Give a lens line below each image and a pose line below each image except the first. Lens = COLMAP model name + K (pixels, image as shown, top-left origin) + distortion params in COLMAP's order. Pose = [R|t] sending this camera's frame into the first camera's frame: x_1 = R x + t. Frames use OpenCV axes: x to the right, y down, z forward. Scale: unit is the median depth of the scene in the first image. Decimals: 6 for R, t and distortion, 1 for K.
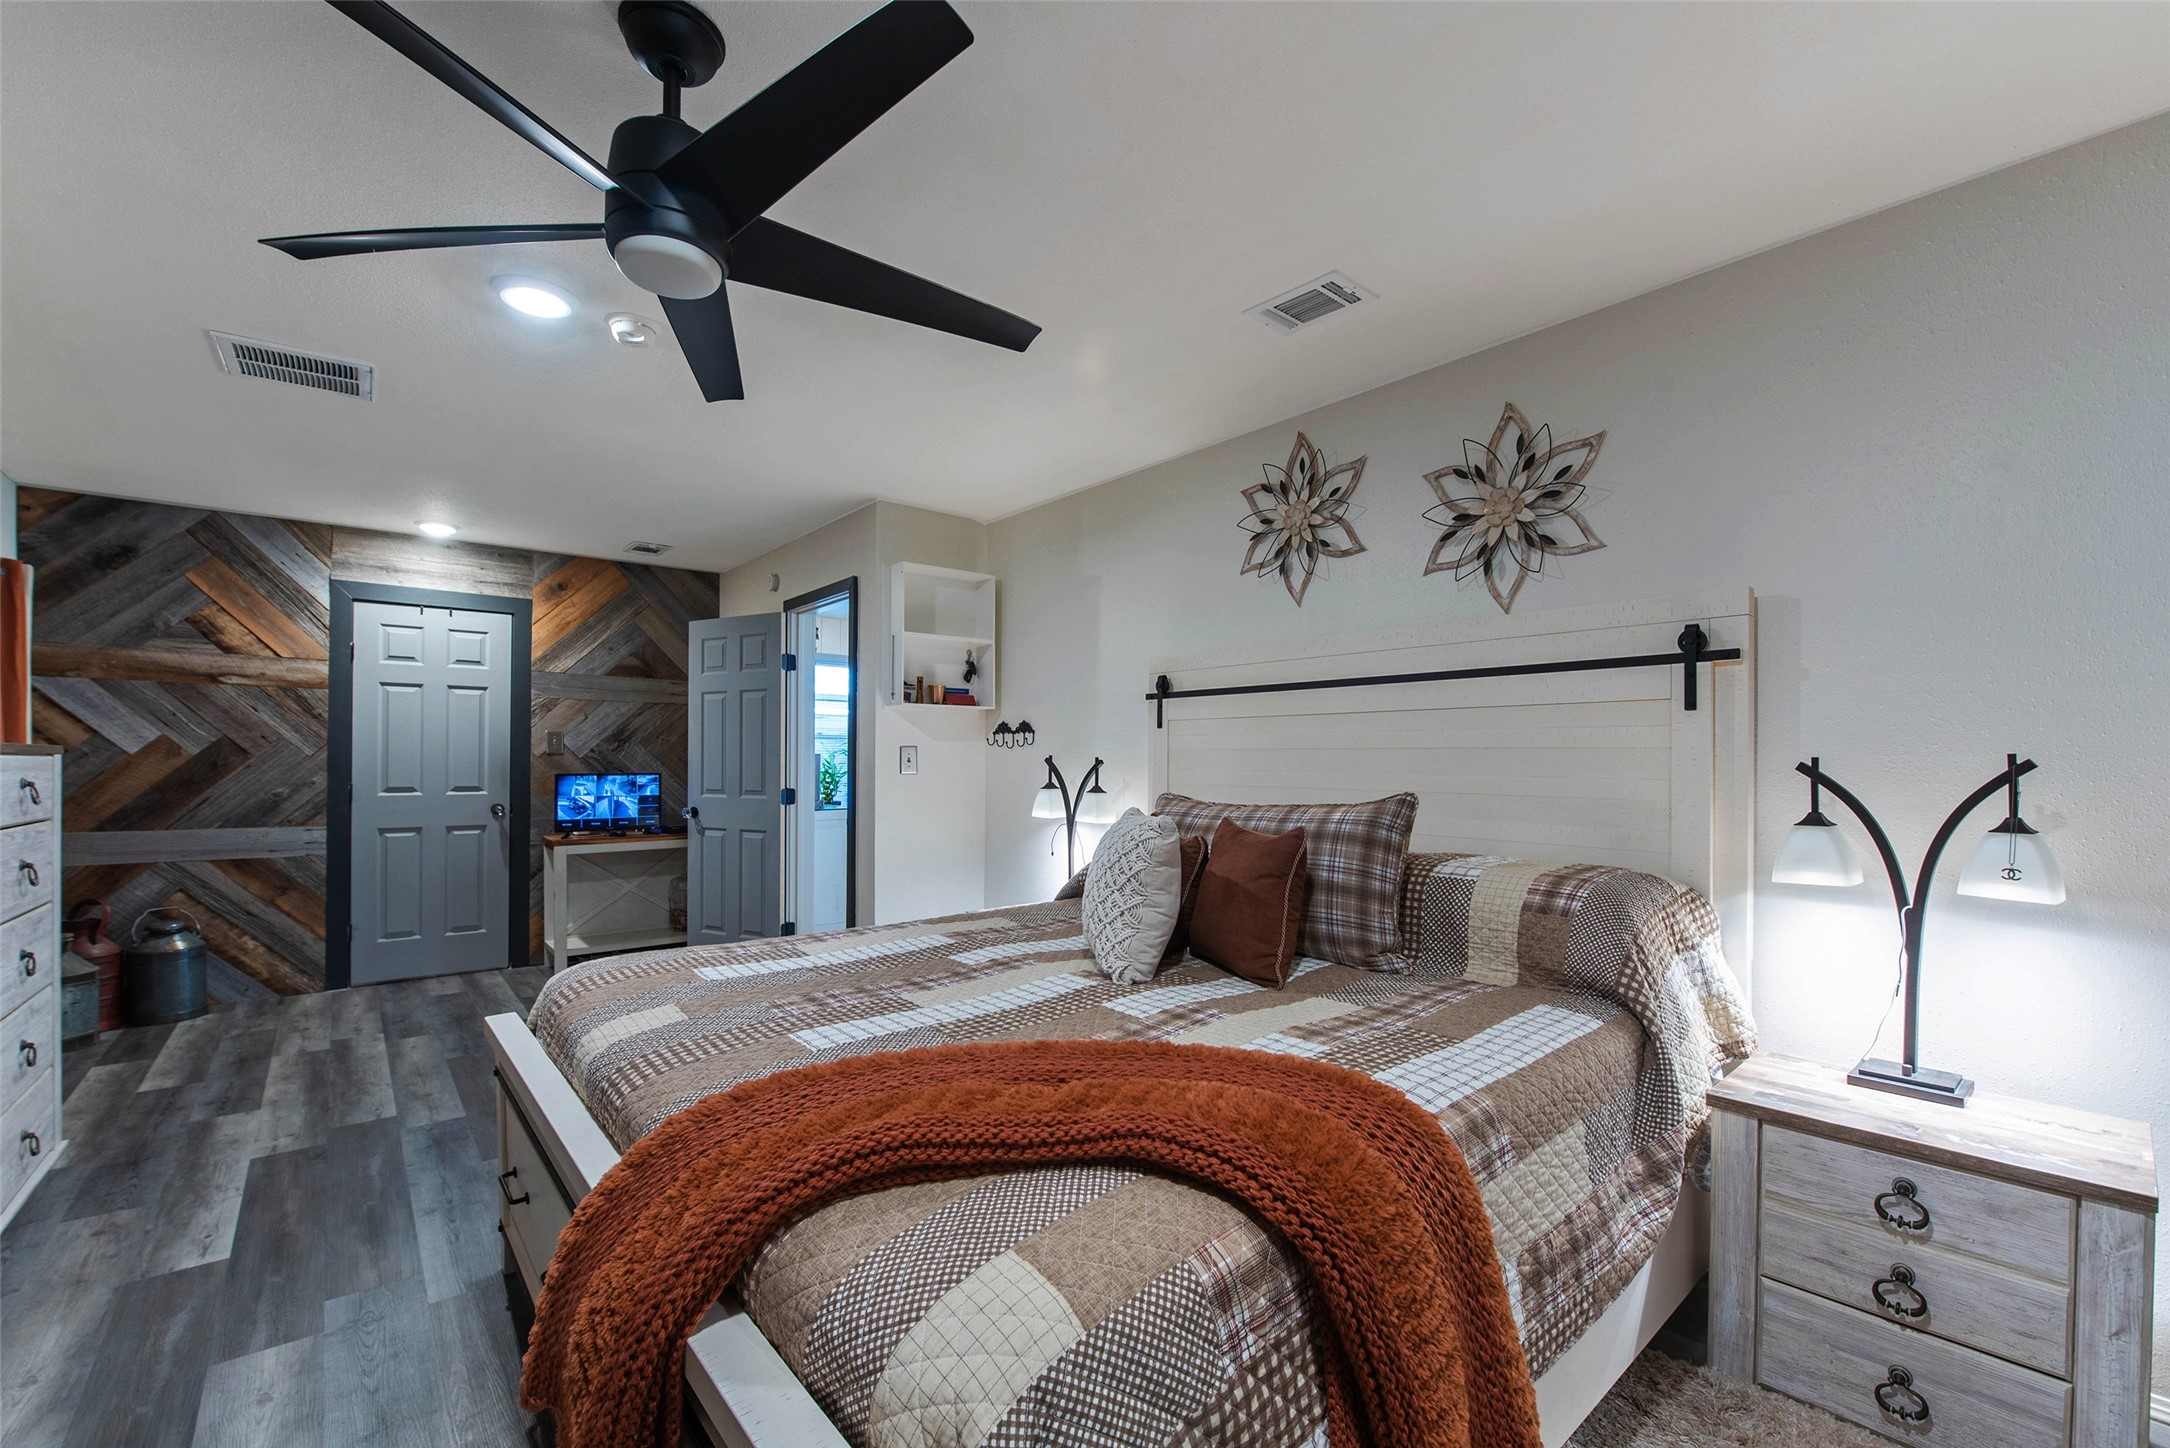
lens RADIAL K [[885.8, 0, 1095.1], [0, 885.8, 747.3], [0, 0, 1]] dist [-0.003373, -0.000275]
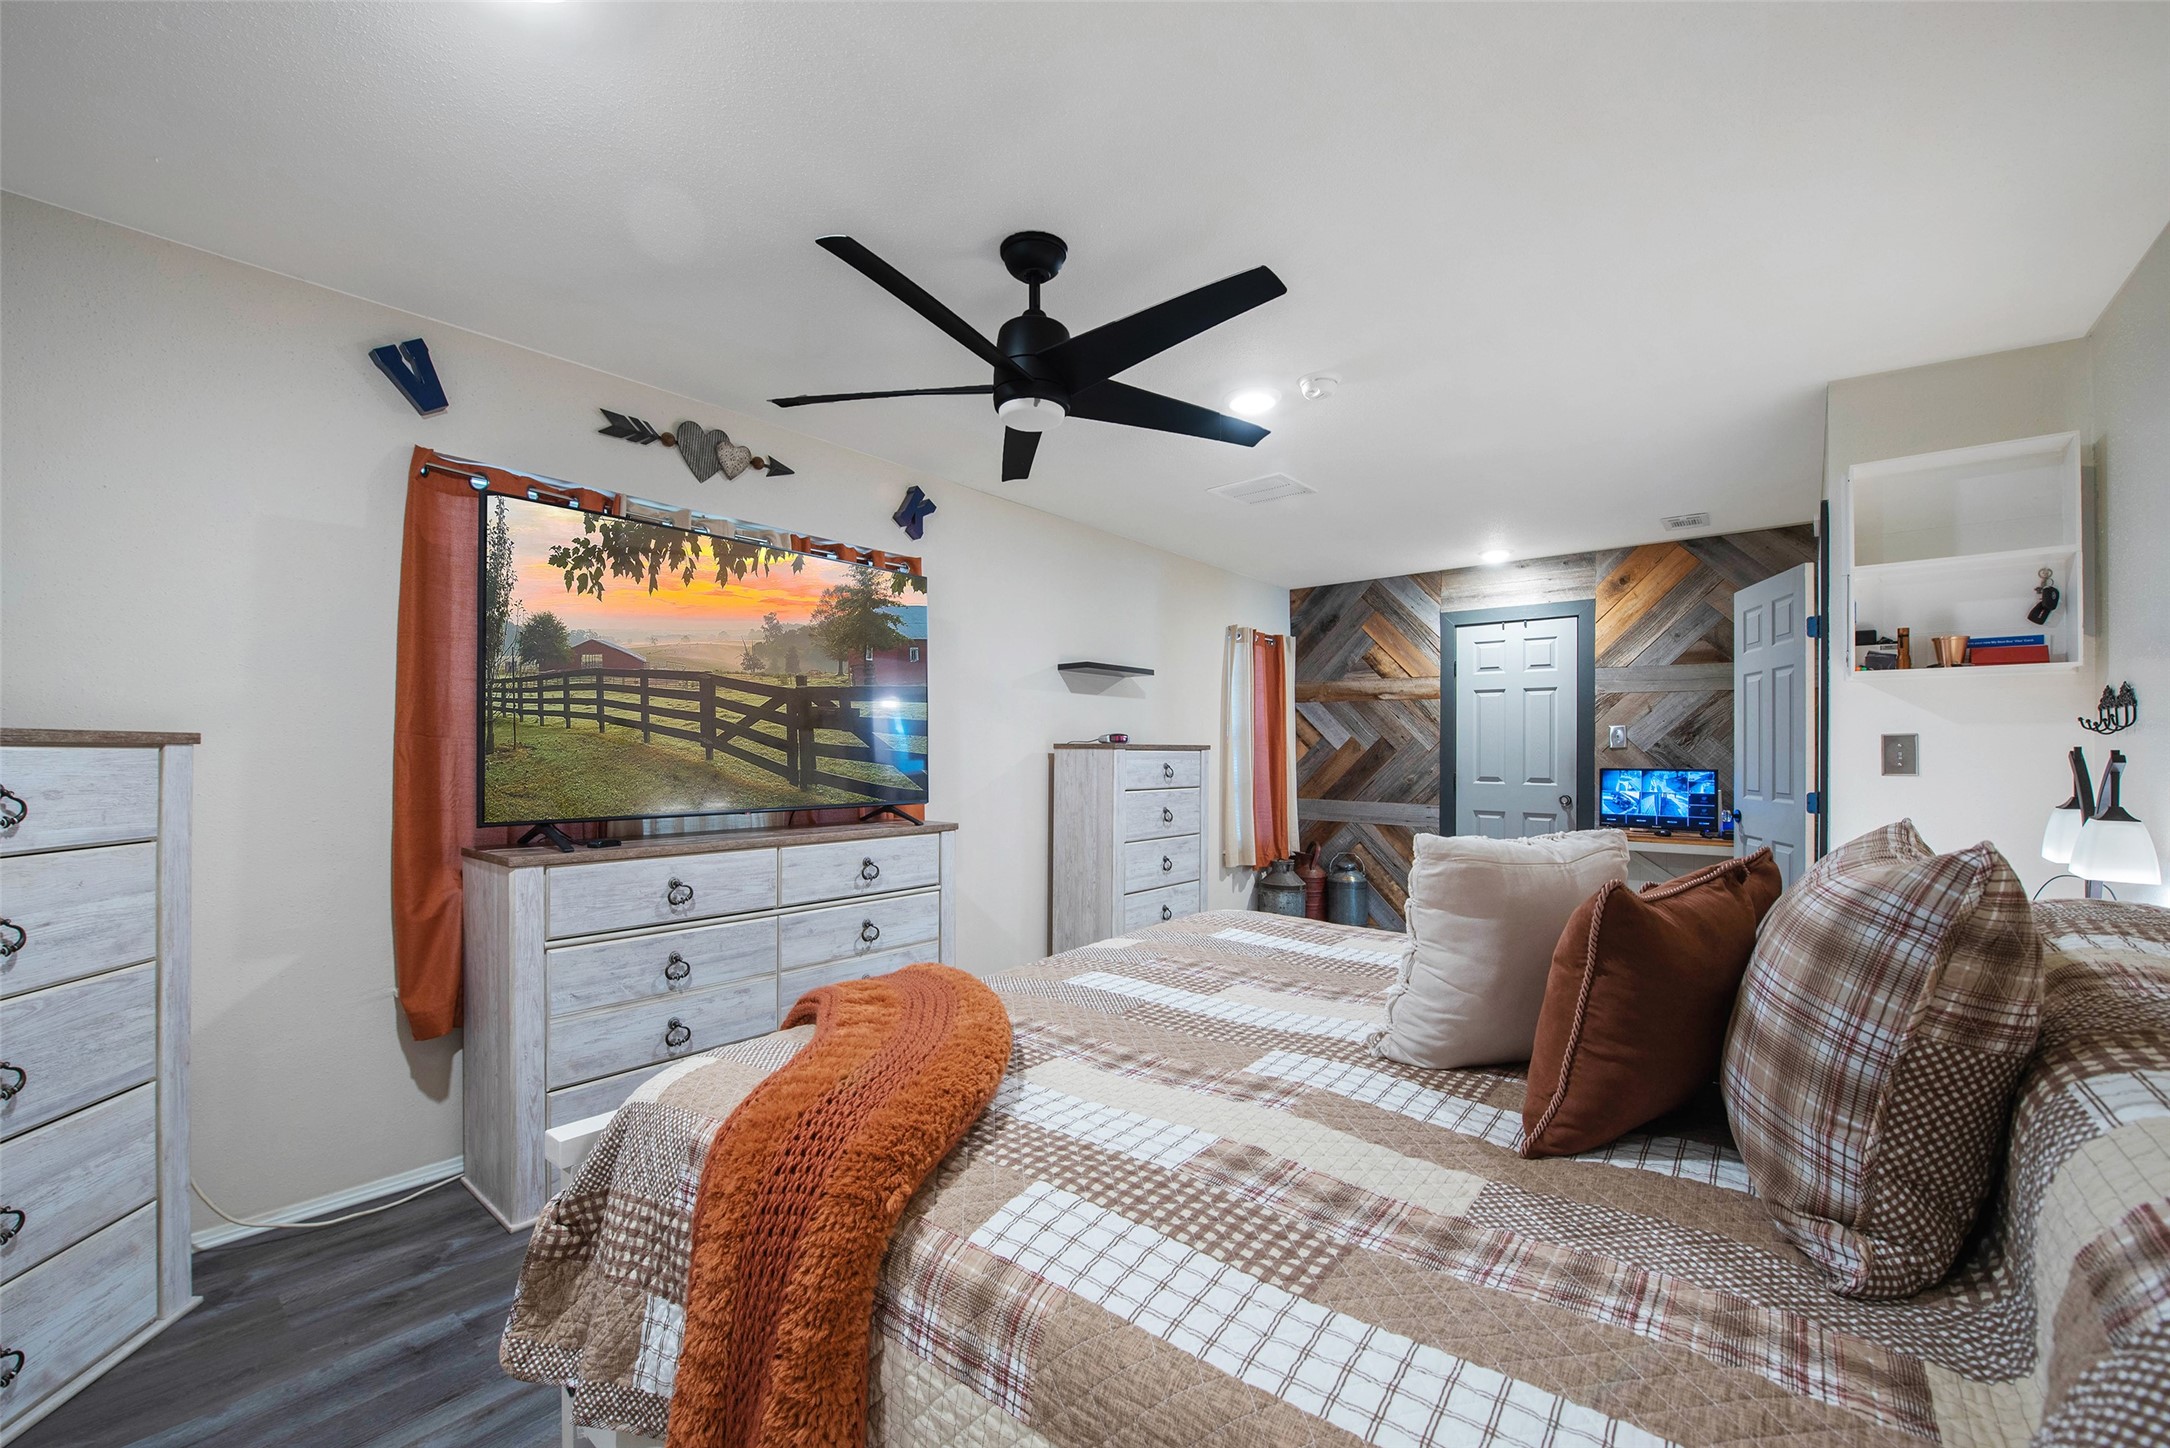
lens RADIAL K [[885.8, 0, 1095.1], [0, 885.8, 747.3], [0, 0, 1]] dist [-0.003373, -0.000275]
pose [[0.191251, -0.006027, -0.981523, 0.299615], [0.011453, 0.999927, -0.003908, 0.003881], [0.981474, -0.010494, 0.191306, 0.261202]]
